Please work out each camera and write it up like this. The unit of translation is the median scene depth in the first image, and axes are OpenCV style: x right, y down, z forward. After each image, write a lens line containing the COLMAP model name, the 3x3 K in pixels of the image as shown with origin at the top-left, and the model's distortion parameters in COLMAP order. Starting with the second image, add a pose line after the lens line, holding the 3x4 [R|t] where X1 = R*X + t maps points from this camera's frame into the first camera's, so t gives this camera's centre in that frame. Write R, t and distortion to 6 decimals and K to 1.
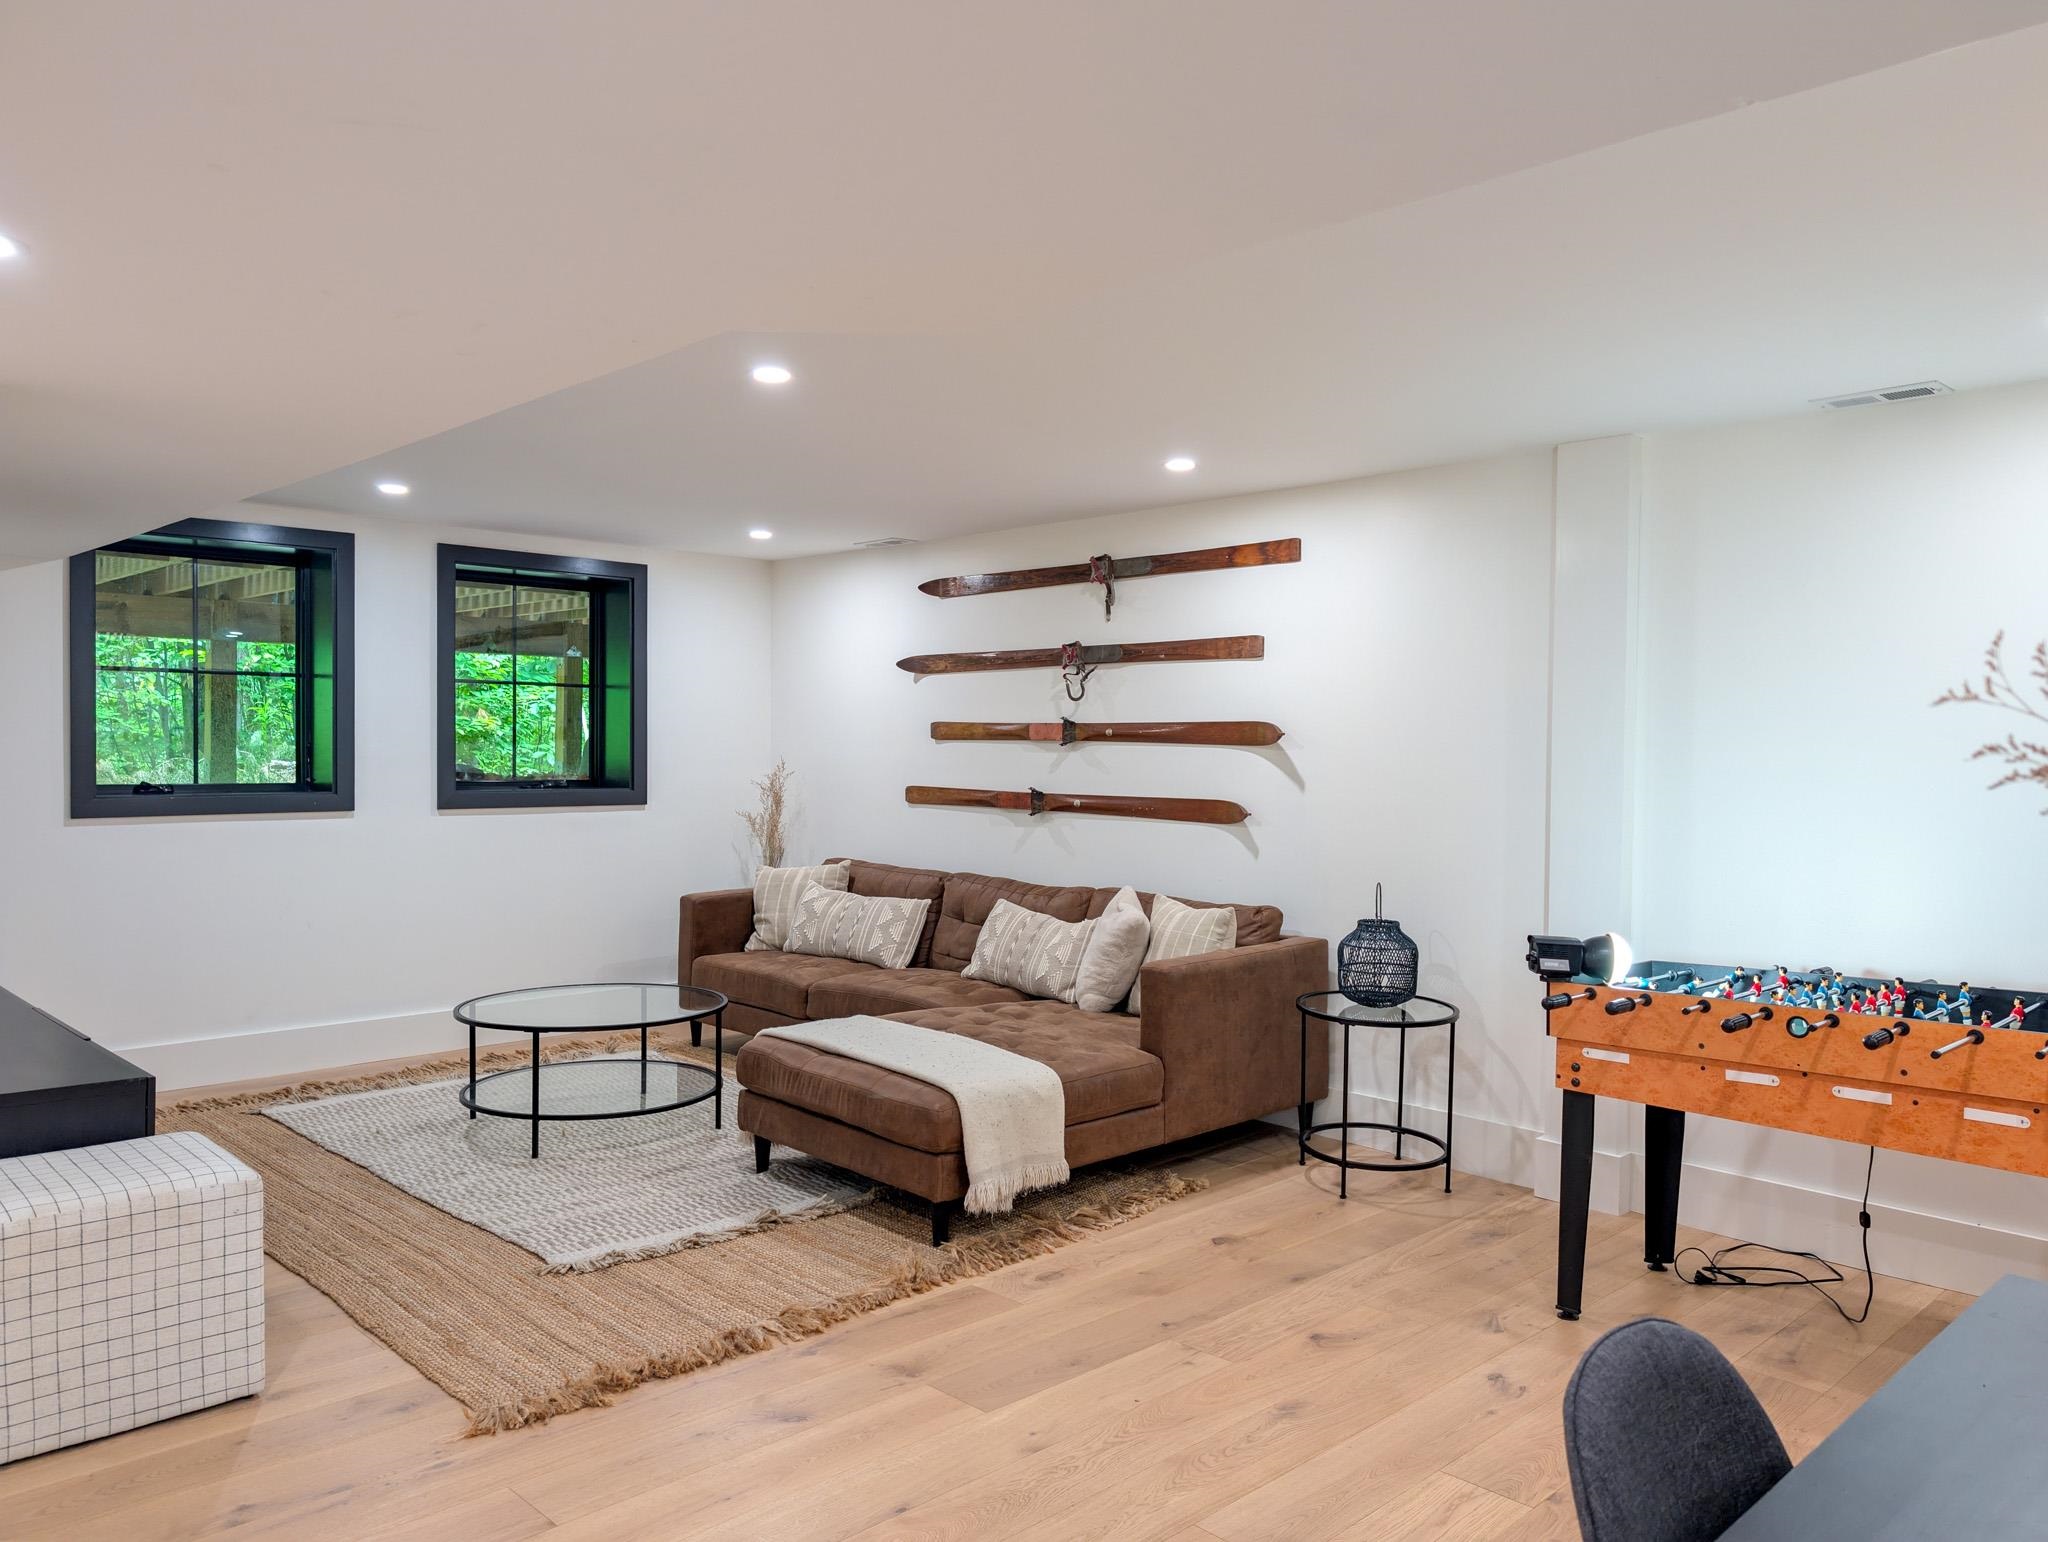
lens RADIAL K [[1475.7, 0, 1024.0], [0, 1475.7, 771.0], [0, 0, 1]] dist [0.062312, -0.001397]
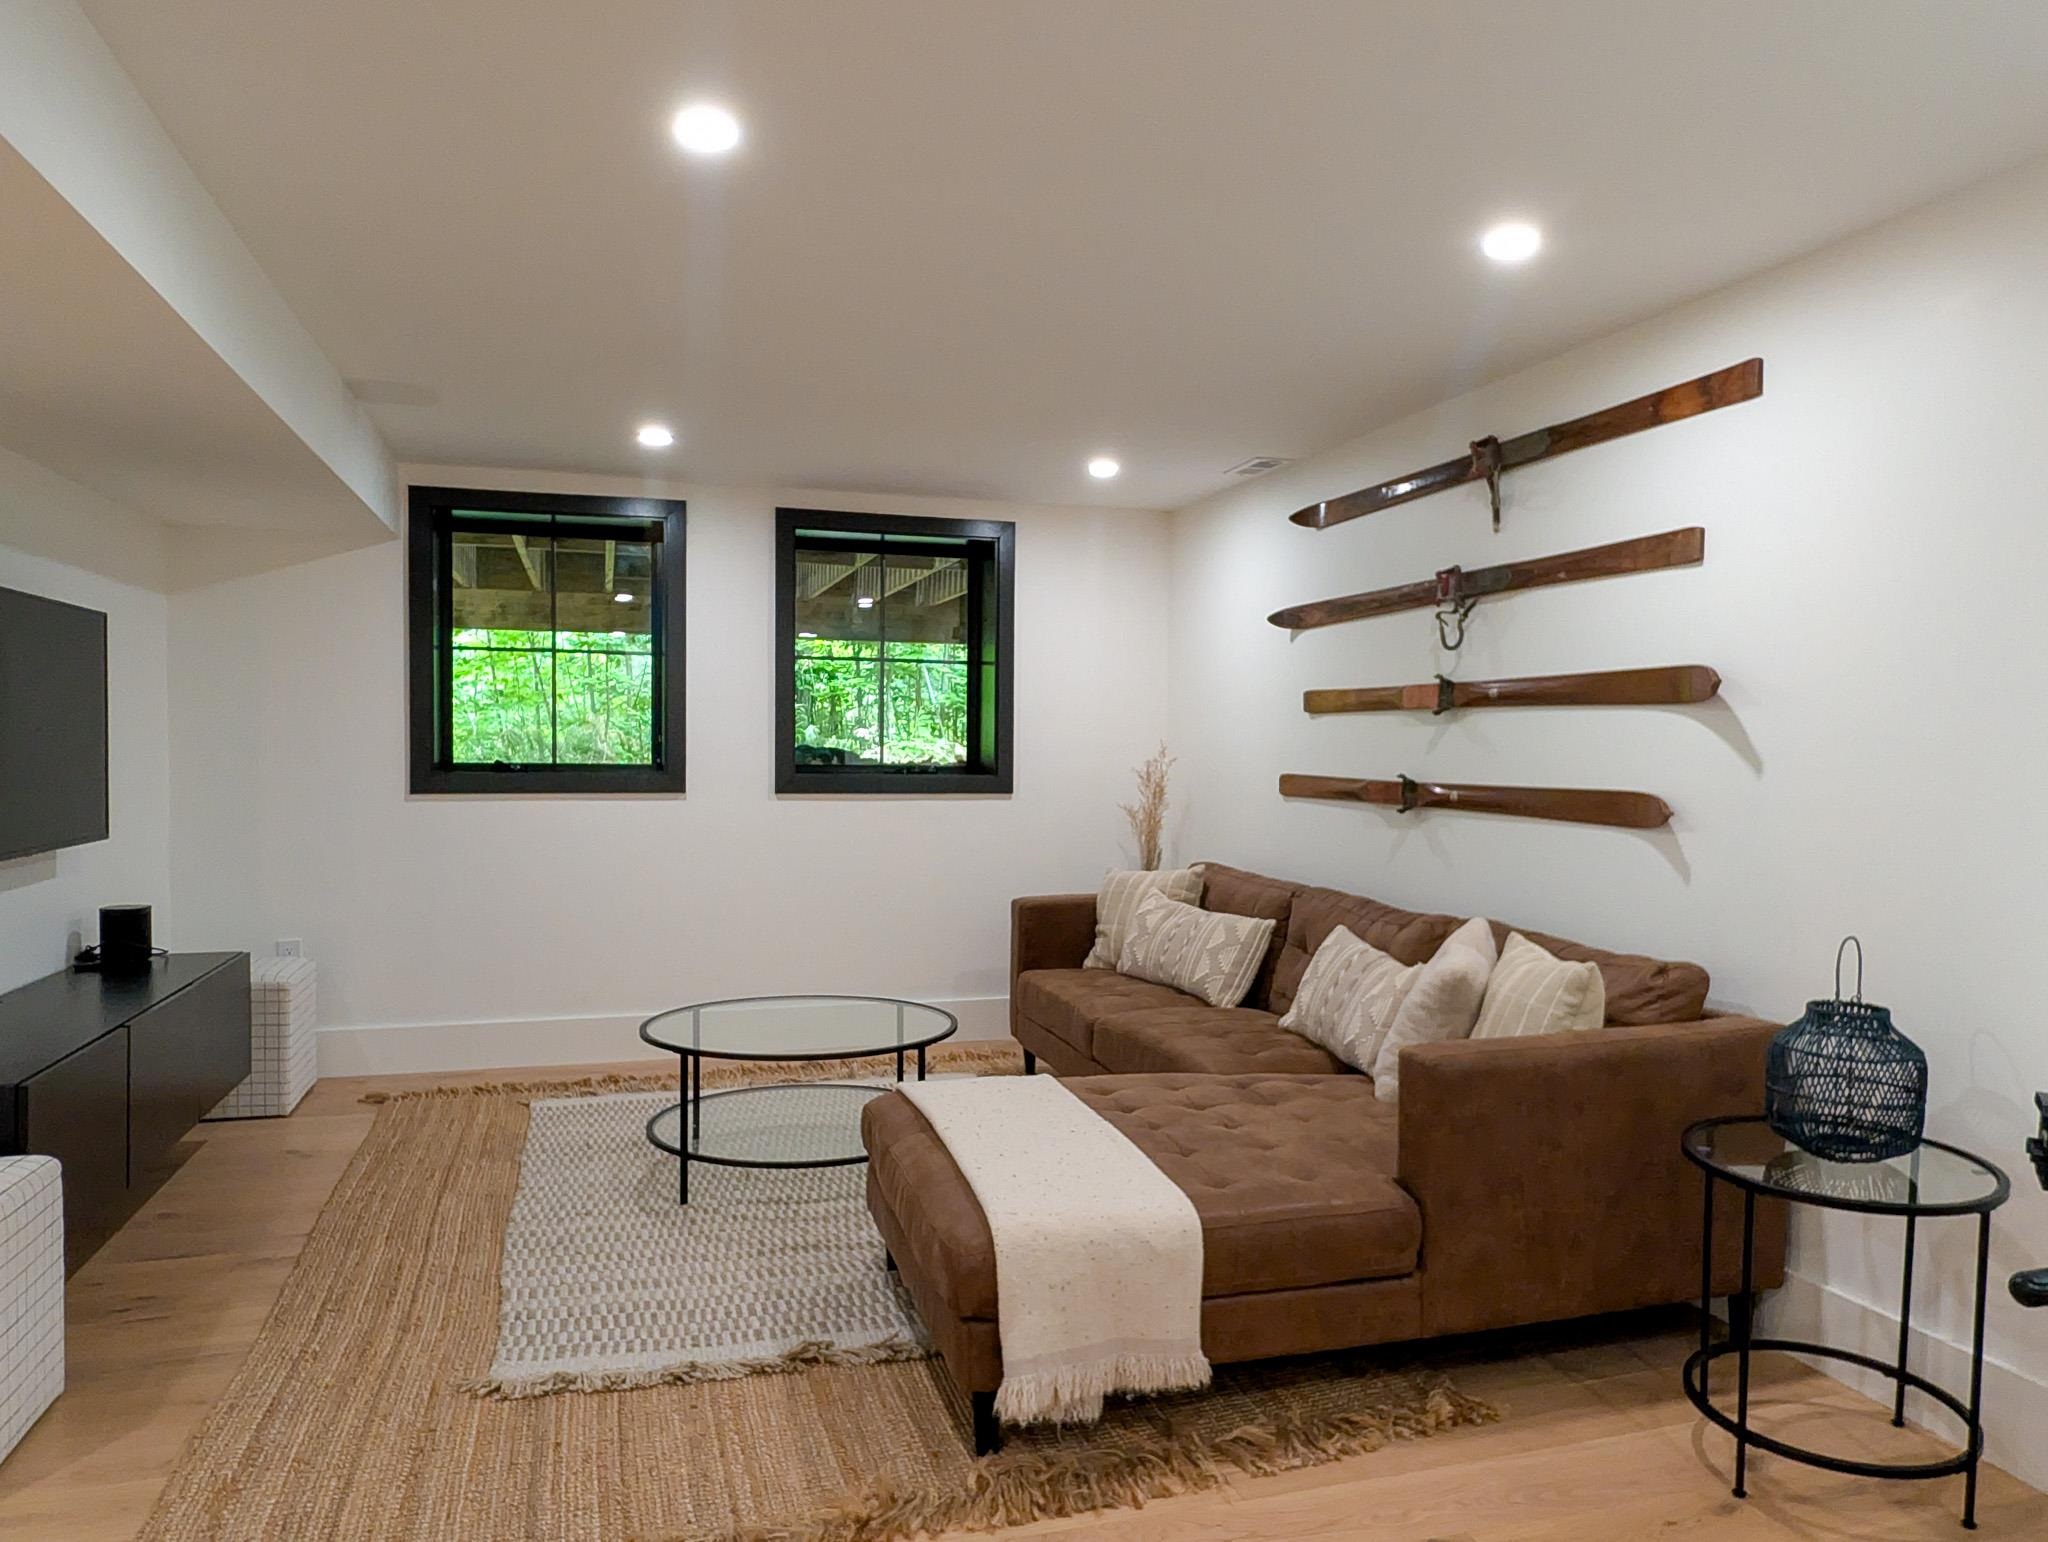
lens RADIAL K [[1408.2, 0, 1027.0], [0, 1408.2, 804.5], [0, 0, 1]] dist [0.000426, 0.003608]
pose [[0.893155, 0.016973, -0.449429, 0.160622], [-0.008197, 0.999736, 0.021466, 0.013387], [0.449675, -0.015489, 0.893058, 0.312425]]
